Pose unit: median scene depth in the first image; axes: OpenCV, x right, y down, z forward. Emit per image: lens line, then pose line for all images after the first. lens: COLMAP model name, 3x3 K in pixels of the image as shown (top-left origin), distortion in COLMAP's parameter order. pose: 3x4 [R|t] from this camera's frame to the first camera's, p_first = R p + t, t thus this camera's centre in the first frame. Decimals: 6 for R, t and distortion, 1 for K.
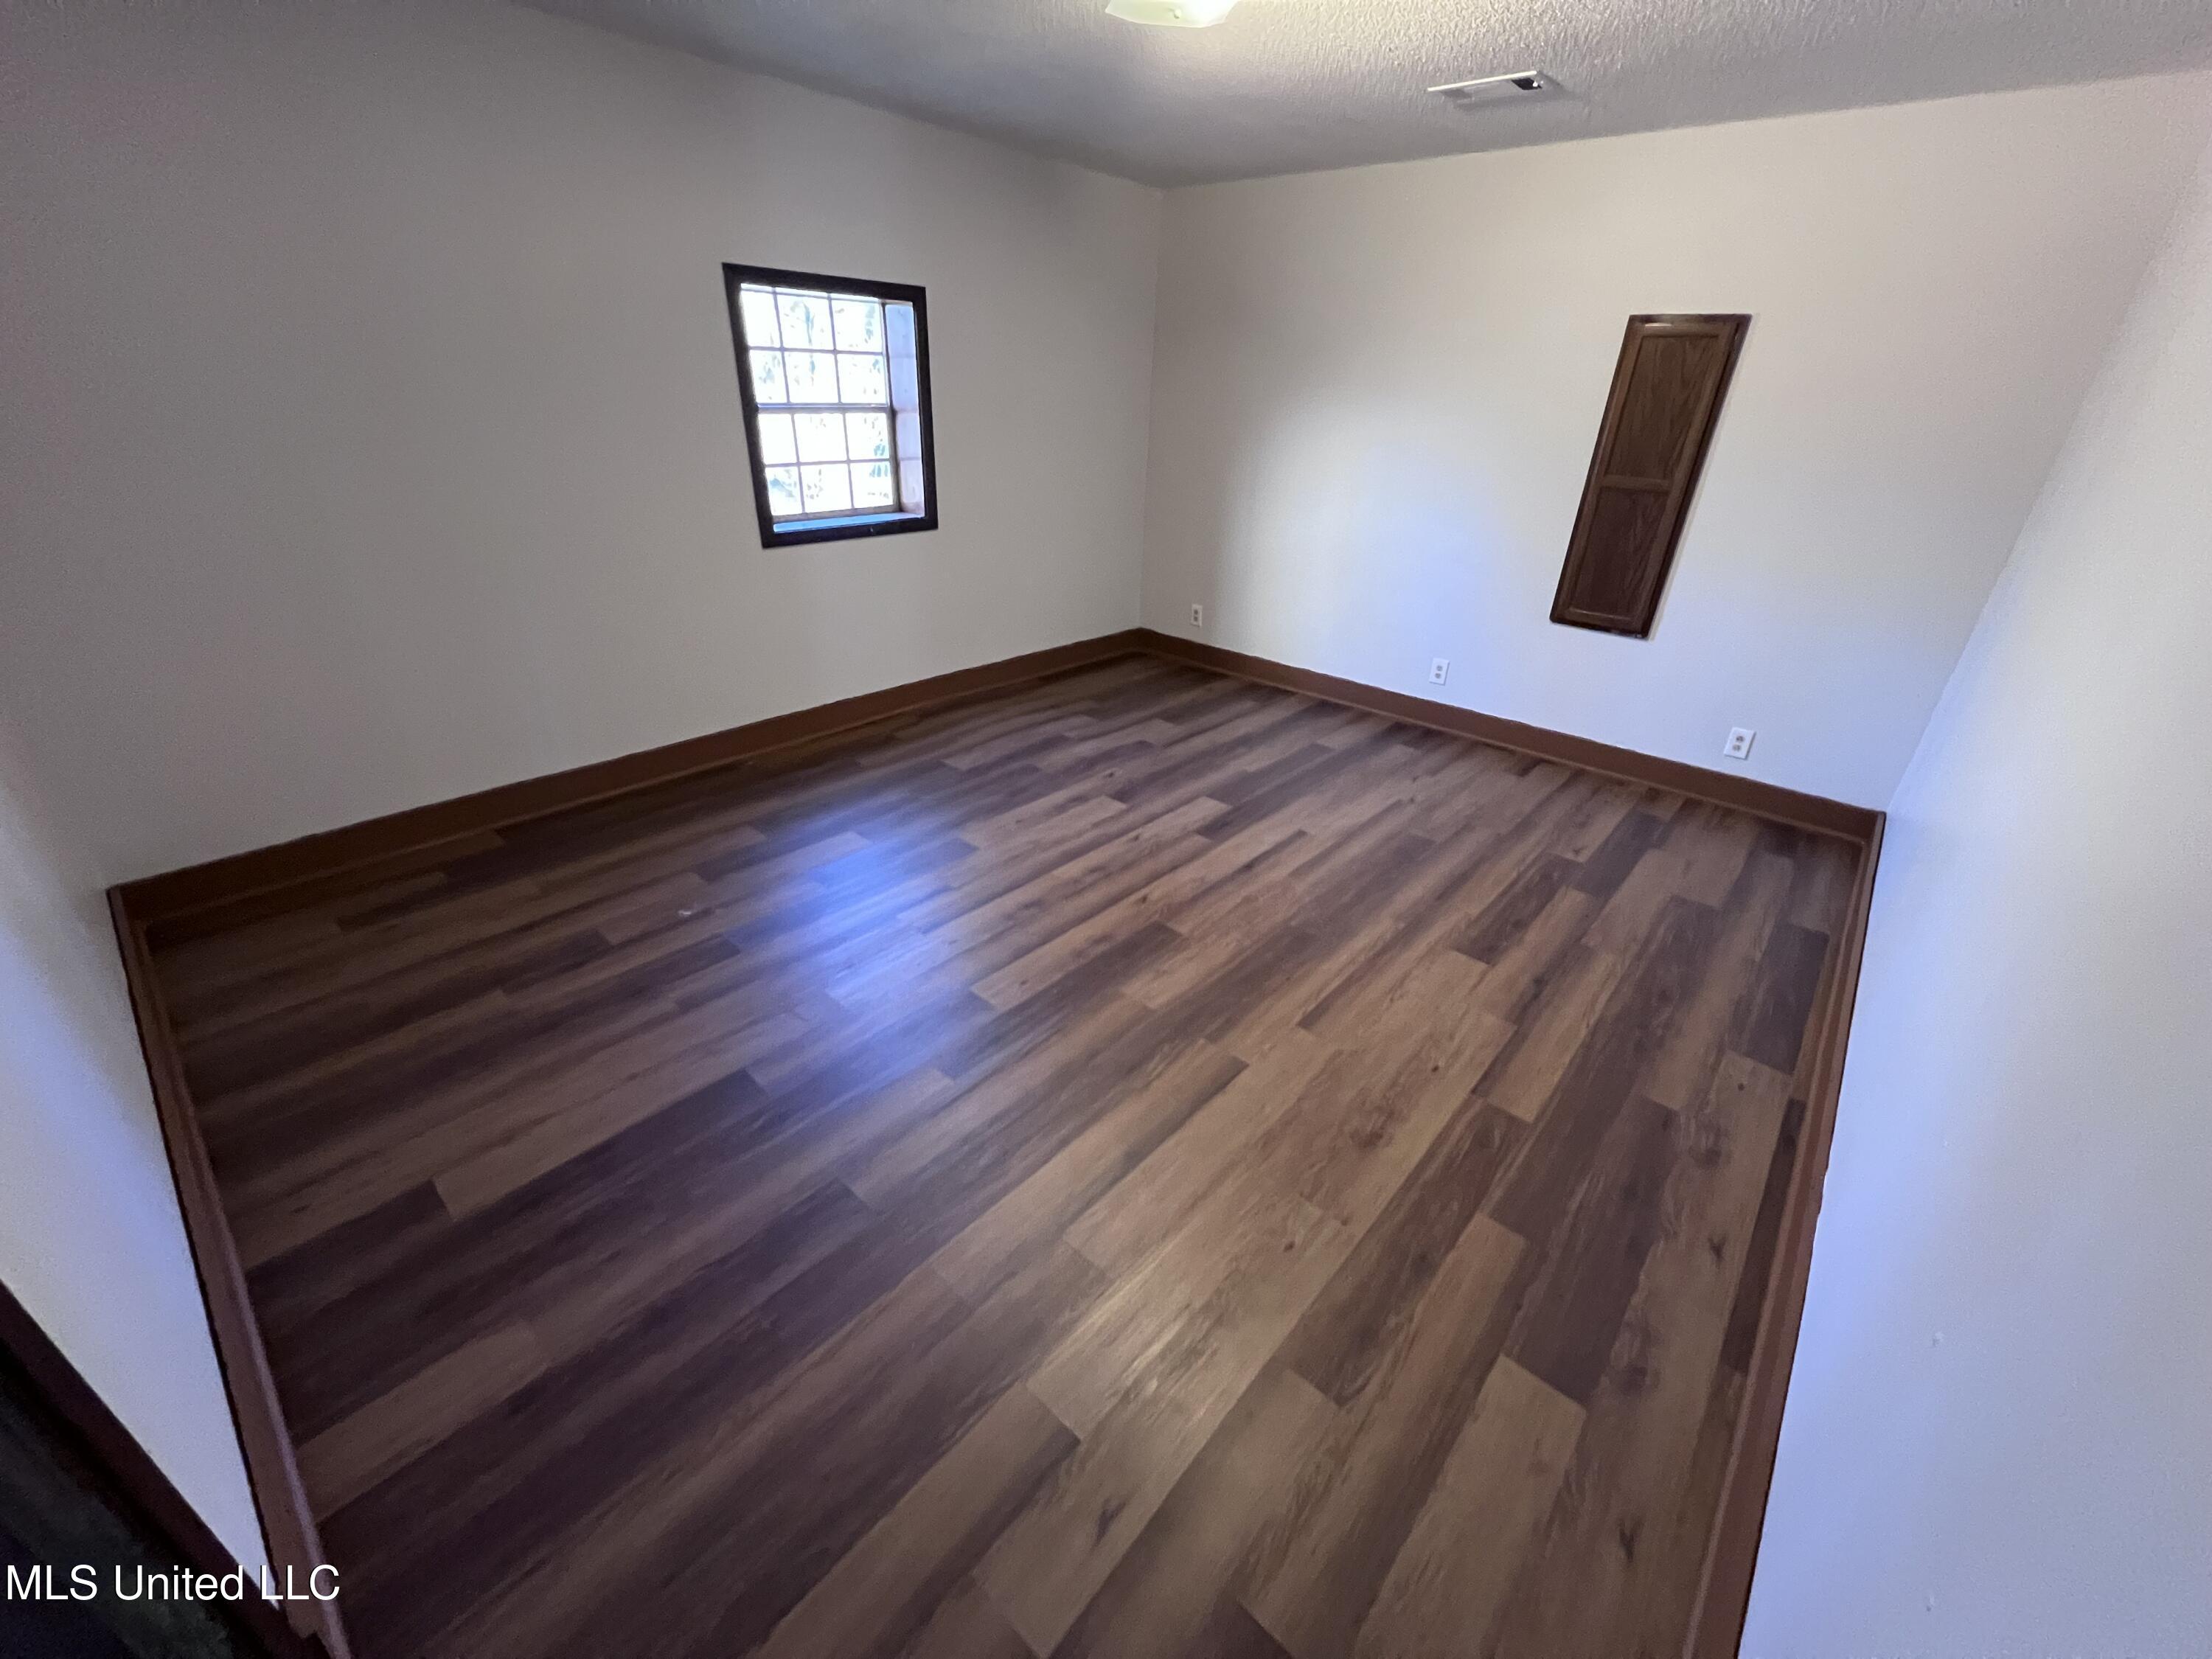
lens RADIAL K [[880.1, 0, 1104.0], [0, 880.1, 829.8], [0, 0, 1]] dist [-0.005672, 0.001869]
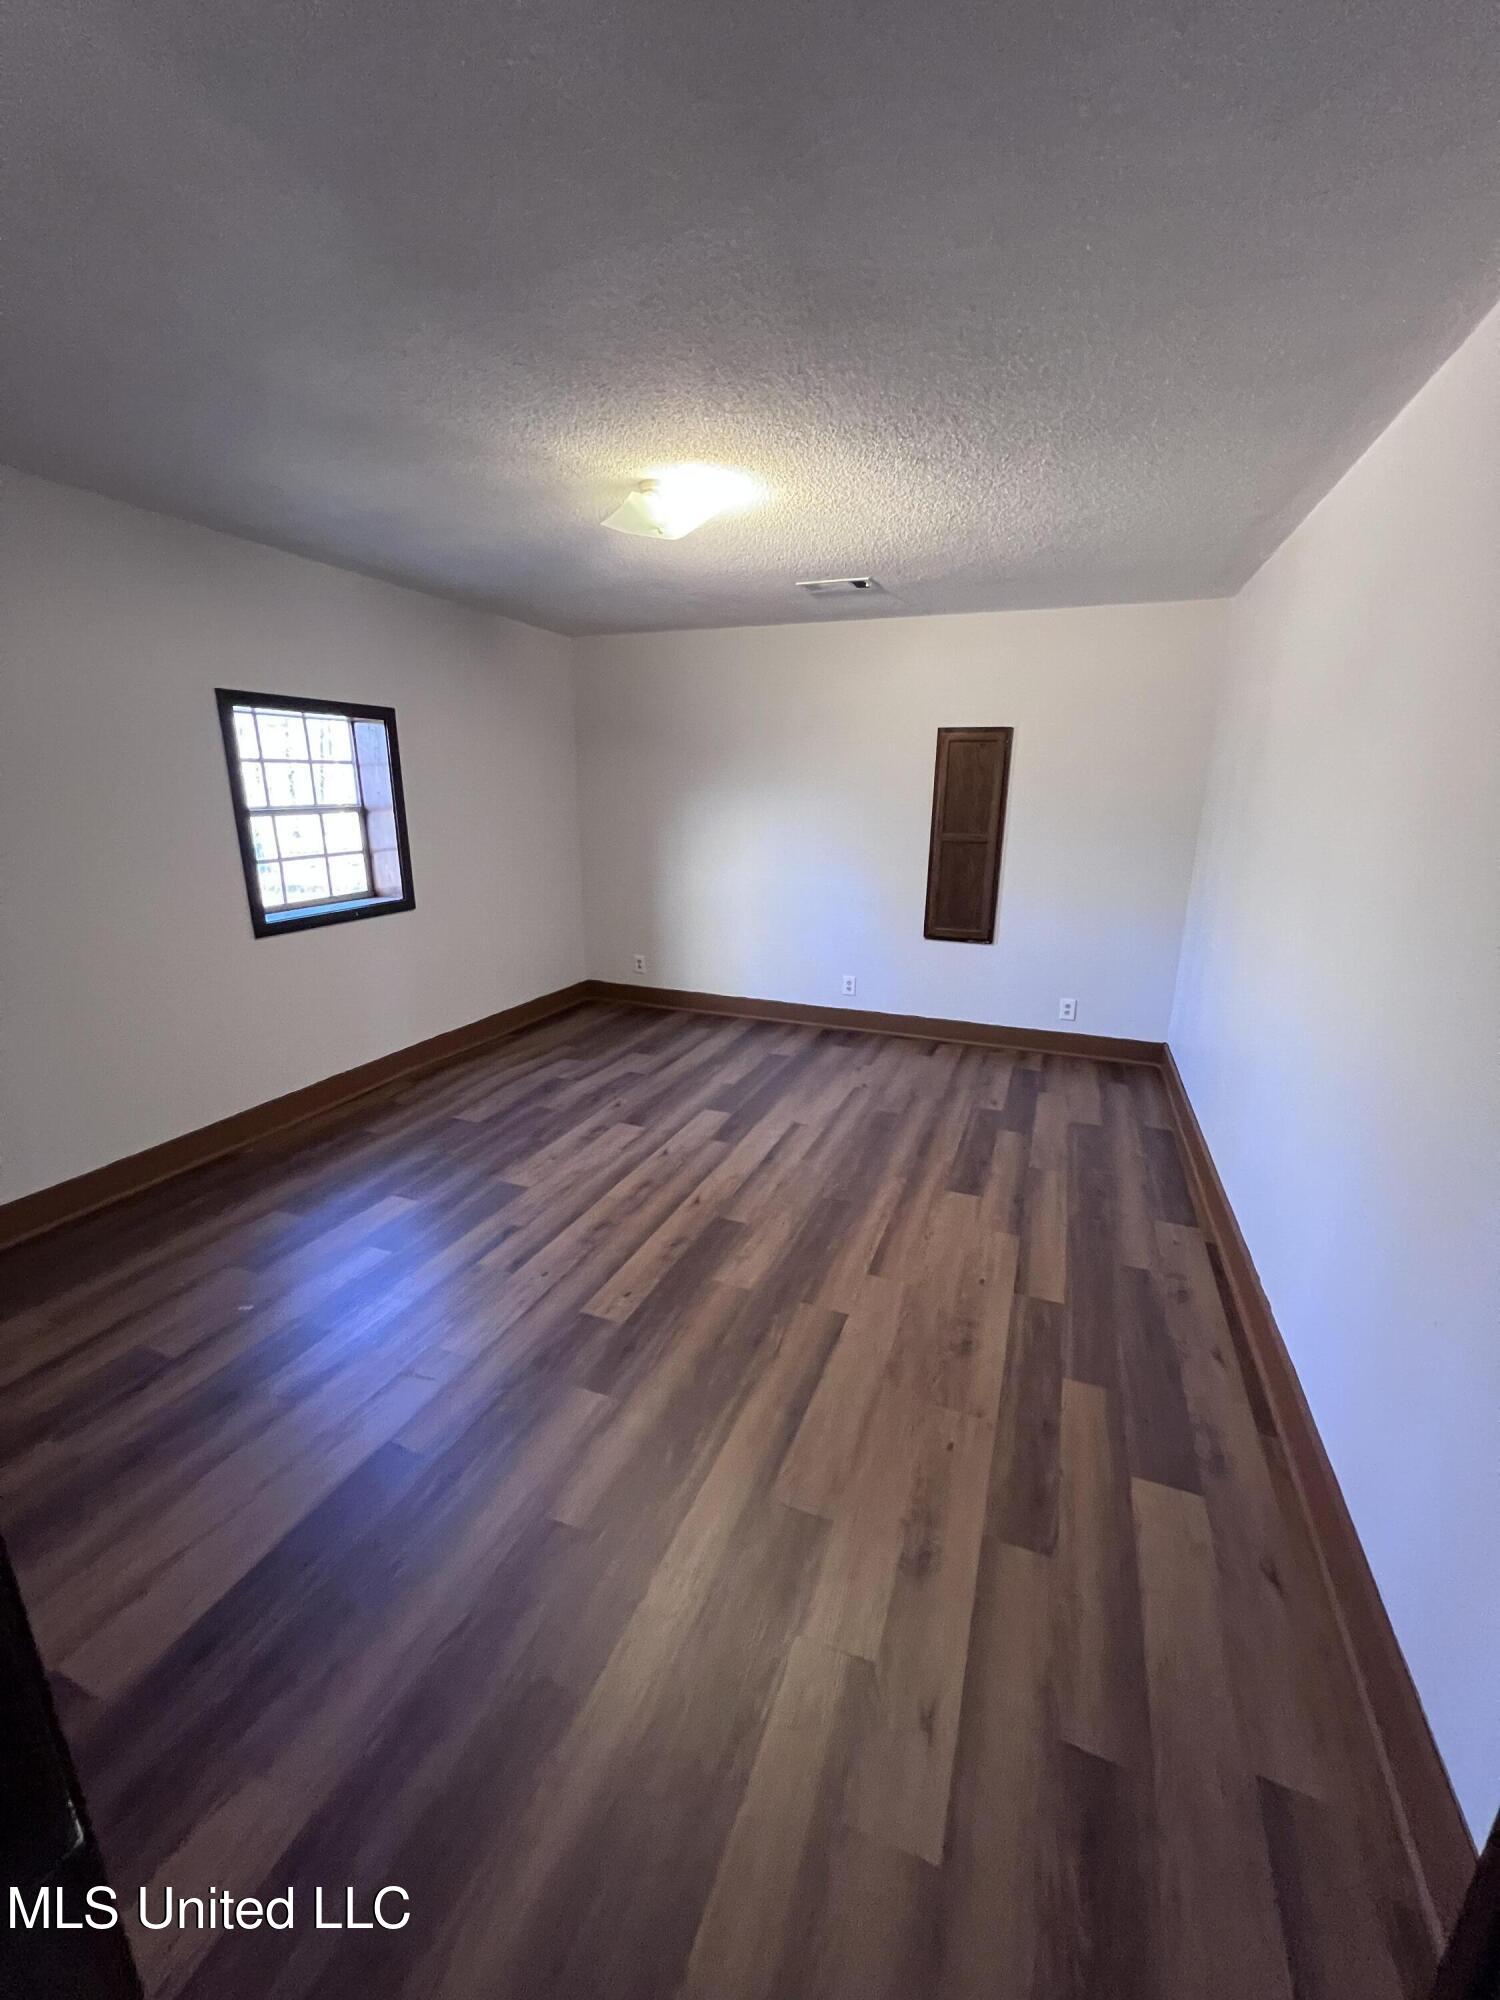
lens RADIAL K [[795.8, 0, 752.8], [0, 795.8, 999.6], [0, 0, 1]] dist [-0.005672, 0.001869]
pose [[0.939147, -0.115349, 0.323569, -0.171841], [0.177281, 0.969556, -0.168913, 0.011860], [-0.294234, 0.215997, 0.931006, -0.028104]]
